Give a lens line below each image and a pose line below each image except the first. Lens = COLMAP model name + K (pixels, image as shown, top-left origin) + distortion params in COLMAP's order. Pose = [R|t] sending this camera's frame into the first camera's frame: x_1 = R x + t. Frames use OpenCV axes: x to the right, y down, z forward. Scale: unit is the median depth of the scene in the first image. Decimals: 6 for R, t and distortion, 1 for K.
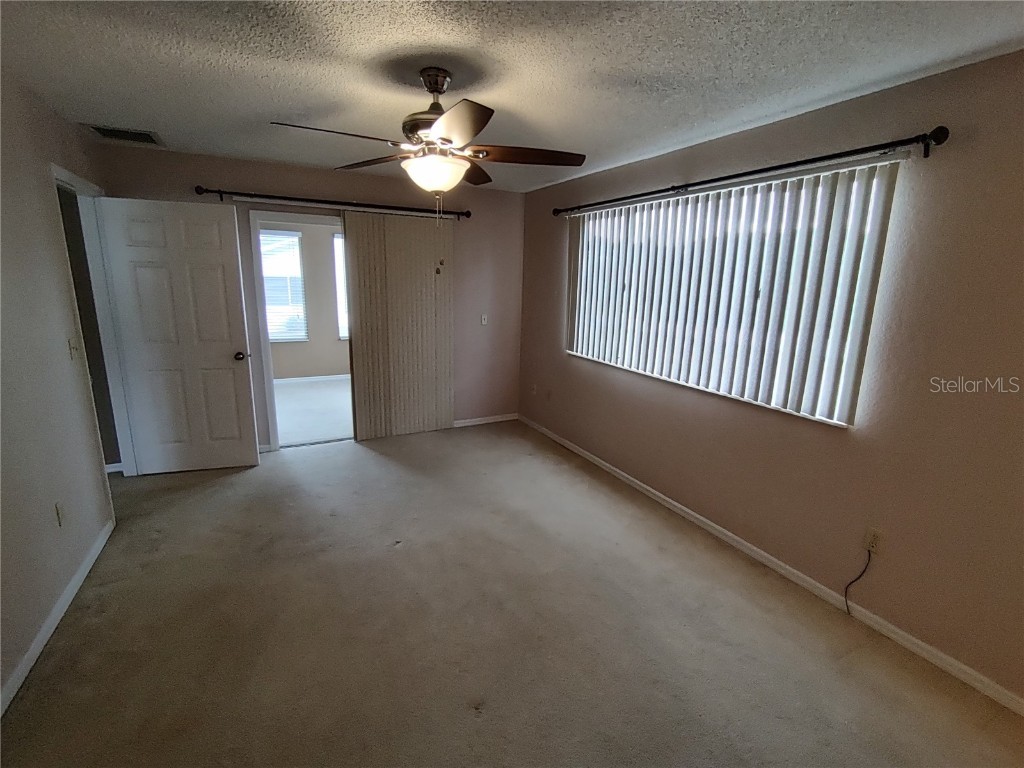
lens RADIAL K [[471.0, 0, 509.4], [0, 471.0, 384.2], [0, 0, 1]] dist [-0.001616, 0.000259]
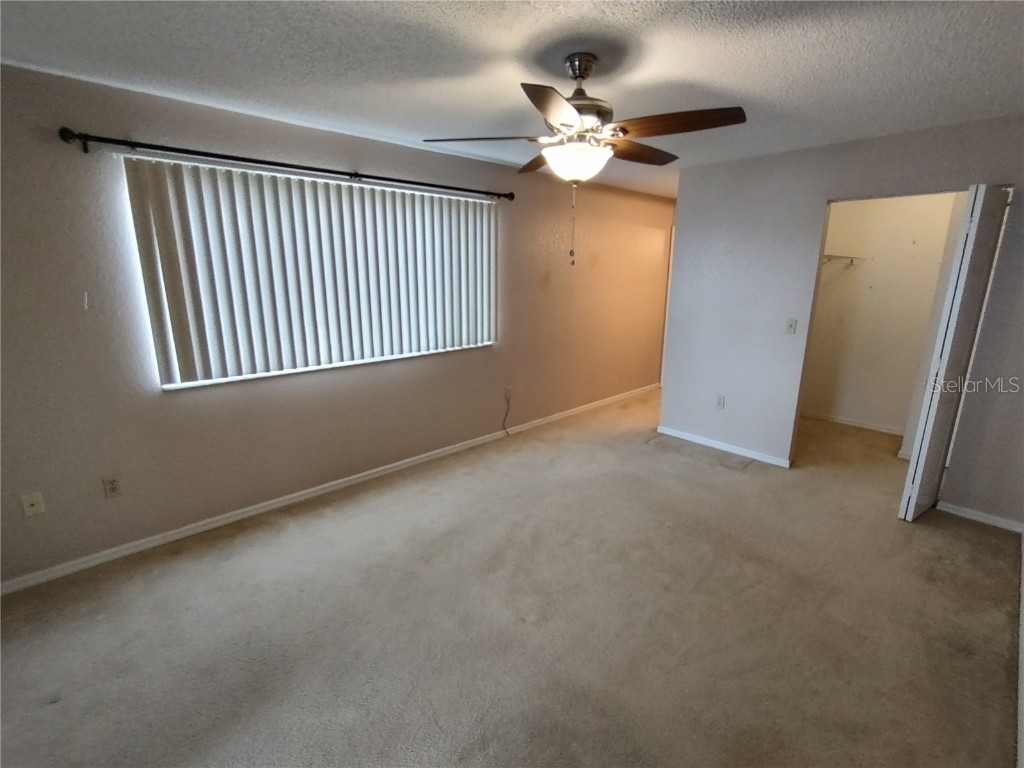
lens RADIAL K [[471.0, 0, 509.4], [0, 471.0, 384.2], [0, 0, 1]] dist [-0.001616, 0.000259]
pose [[-0.276306, -0.255398, 0.926513, -0.995177], [0.204725, 0.926276, 0.316386, -0.313375], [-0.939012, 0.277100, -0.203649, 1.273243]]
